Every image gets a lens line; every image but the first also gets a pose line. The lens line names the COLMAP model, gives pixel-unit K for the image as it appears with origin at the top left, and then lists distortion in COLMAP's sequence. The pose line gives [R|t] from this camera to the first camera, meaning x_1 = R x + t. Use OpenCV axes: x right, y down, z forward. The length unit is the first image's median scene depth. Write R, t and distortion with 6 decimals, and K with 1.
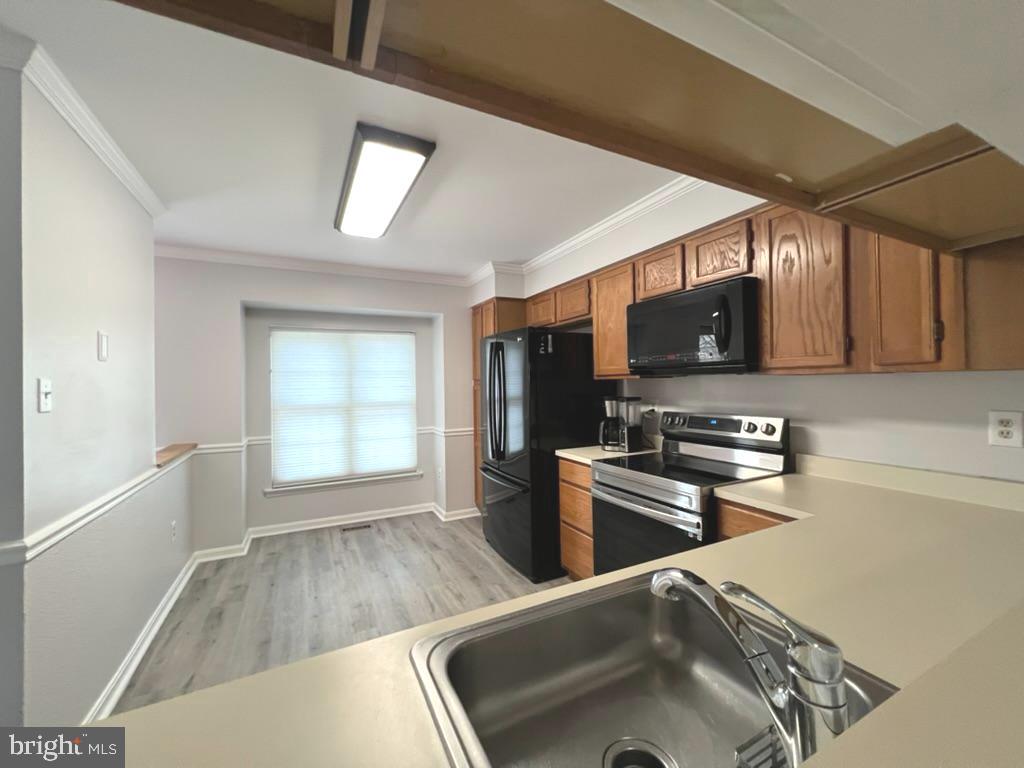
lens RADIAL K [[408.4, 0, 514.3], [0, 408.4, 383.0], [0, 0, 1]] dist [-0.004052, 0.000376]
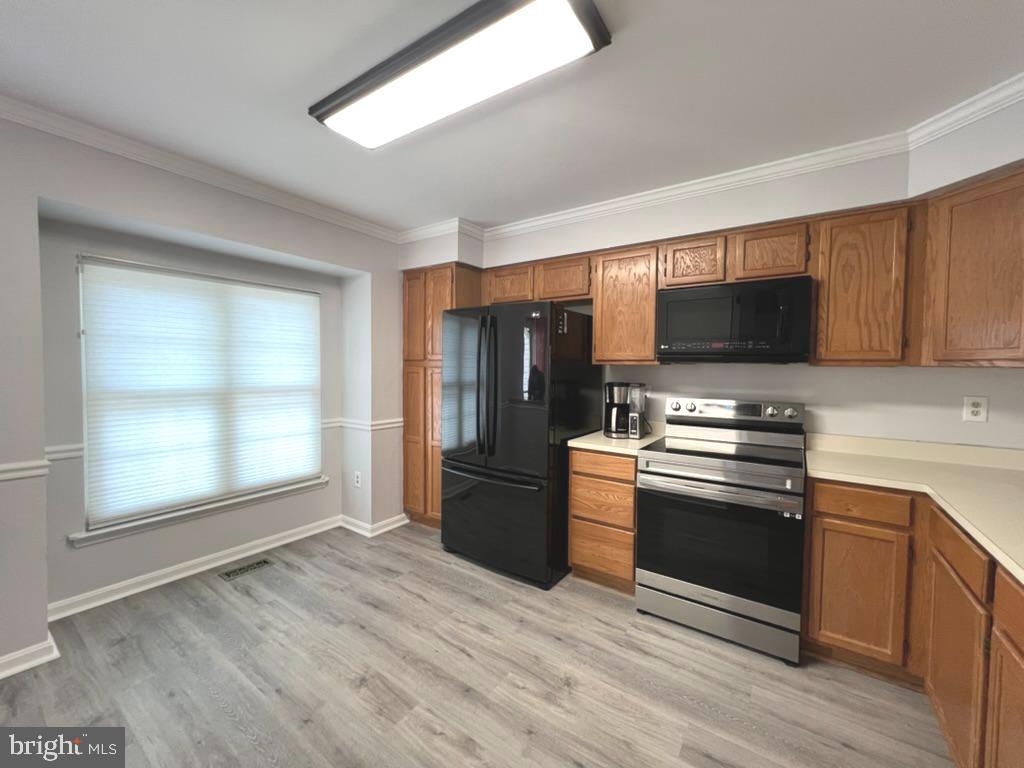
lens RADIAL K [[408.4, 0, 511.5], [0, 408.4, 381.6], [0, 0, 1]] dist [-0.004052, 0.000376]
pose [[0.882044, 0.008576, 0.471088, -0.386877], [-0.026117, 0.999187, 0.030711, 0.007359], [-0.470442, -0.039392, 0.881551, 0.231134]]
